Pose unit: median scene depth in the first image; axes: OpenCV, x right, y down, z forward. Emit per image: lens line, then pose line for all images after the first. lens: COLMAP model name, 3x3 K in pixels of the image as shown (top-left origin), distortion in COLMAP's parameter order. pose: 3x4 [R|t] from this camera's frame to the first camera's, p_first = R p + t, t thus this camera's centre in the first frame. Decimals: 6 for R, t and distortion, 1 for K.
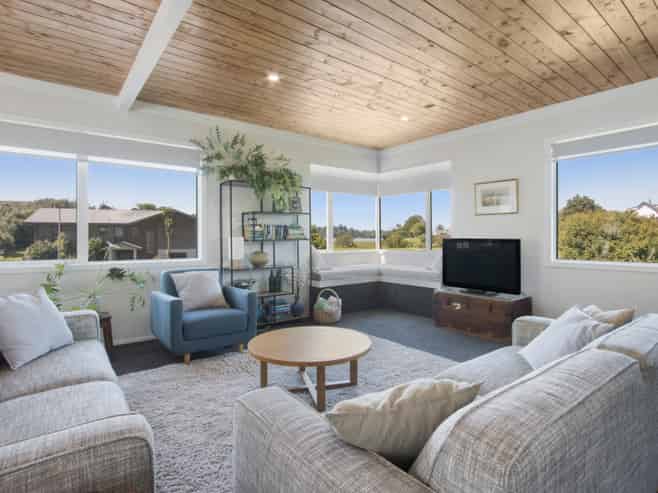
lens RADIAL K [[363.7, 0, 329.0], [0, 363.7, 246.5], [0, 0, 1]] dist [-0.000905, -0.000128]
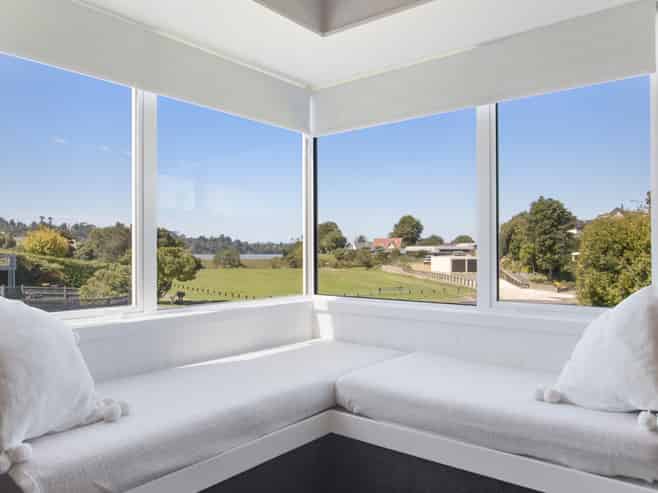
lens RADIAL K [[474.7, 0, 329.0], [0, 474.7, 246.5], [0, 0, 1]] dist [0.001944, 0.000473]
pose [[0.968662, 0.000067, 0.248381, 0.043724], [0.009222, 0.999301, -0.036237, -0.022911], [-0.248210, 0.037392, 0.967984, 0.577956]]
